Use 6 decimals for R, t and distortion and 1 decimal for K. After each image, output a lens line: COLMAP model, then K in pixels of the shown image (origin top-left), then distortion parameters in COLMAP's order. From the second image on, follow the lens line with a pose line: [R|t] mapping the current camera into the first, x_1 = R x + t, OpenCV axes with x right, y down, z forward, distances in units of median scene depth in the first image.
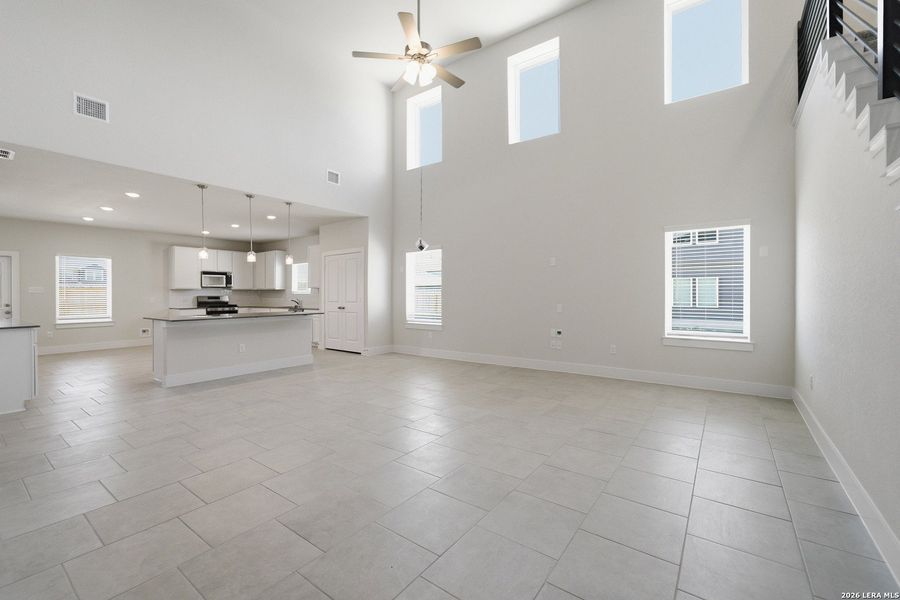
lens RADIAL K [[384.6, 0, 456.3], [0, 384.6, 291.8], [0, 0, 1]] dist [-0.009184, 0.005074]
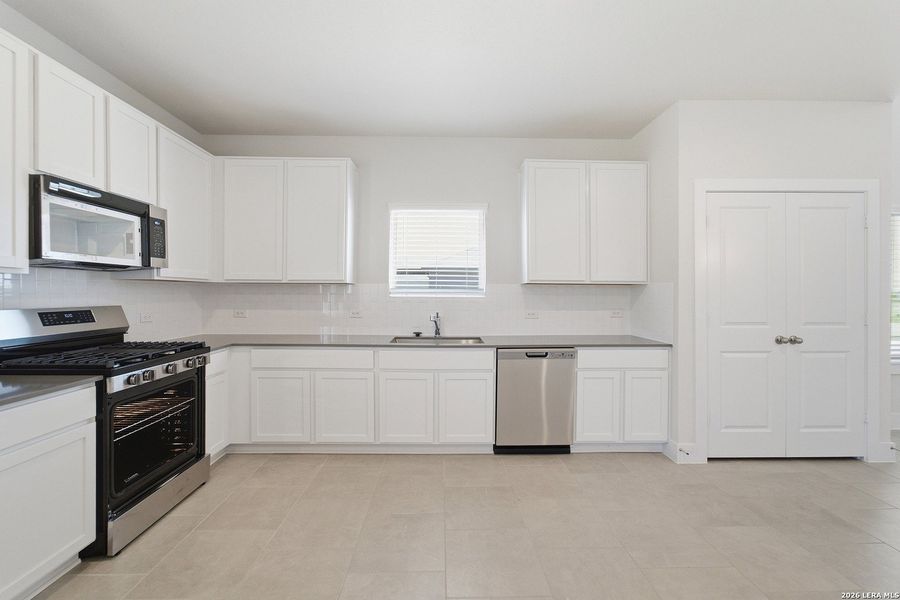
lens RADIAL K [[384.6, 0, 455.6], [0, 384.6, 293.1], [0, 0, 1]] dist [-0.009184, 0.005074]
pose [[0.786337, 0.008135, 0.617745, -0.622936], [-0.011318, 0.999935, 0.001239, -0.000067], [-0.617694, -0.007966, 0.786378, 0.738225]]
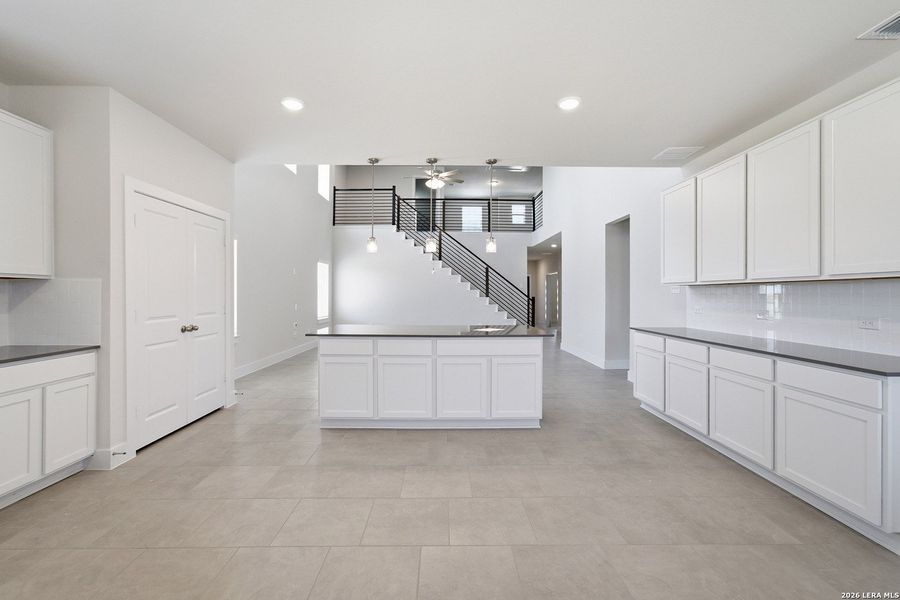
lens RADIAL K [[384.6, 0, 442.8], [0, 384.6, 294.3], [0, 0, 1]] dist [-0.009184, 0.005074]
pose [[-0.605037, 0.002377, 0.796194, -0.675404], [-0.002382, 0.999986, -0.004795, 0.001996], [-0.796194, -0.004798, -0.605023, 0.839690]]
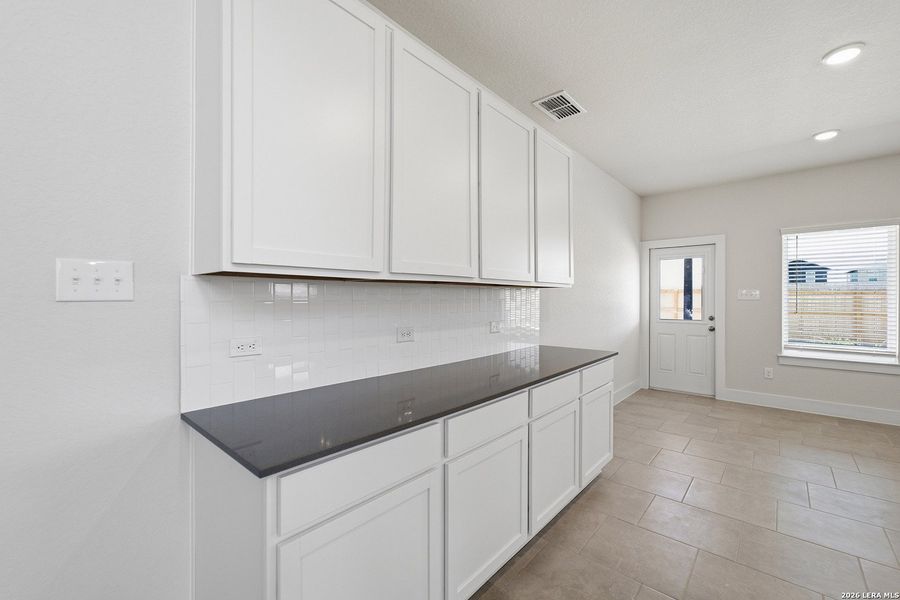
lens RADIAL K [[384.6, 0, 462.2], [0, 384.6, 305.3], [0, 0, 1]] dist [-0.009184, 0.005074]
pose [[-0.037355, 0.020711, -0.999087, -0.394339], [0.006473, 0.999769, 0.020483, -0.002206], [0.999281, -0.005702, -0.037480, 0.458231]]
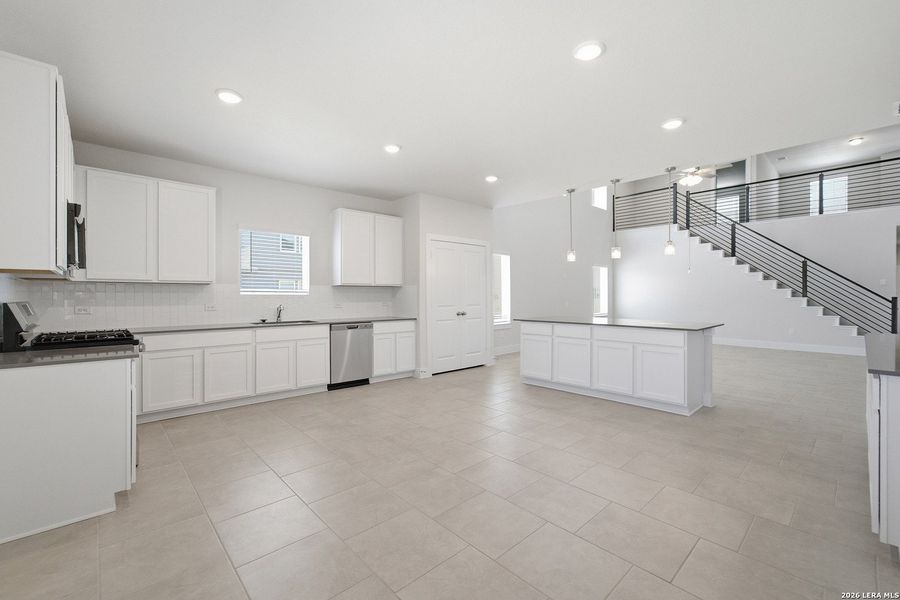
lens RADIAL K [[384.6, 0, 447.1], [0, 384.6, 293.1], [0, 0, 1]] dist [-0.009184, 0.005074]
pose [[0.189205, 0.011884, 0.981866, -0.867552], [-0.004899, 0.999926, -0.011159, 0.007253], [-0.981925, -0.002698, 0.189249, 0.714763]]
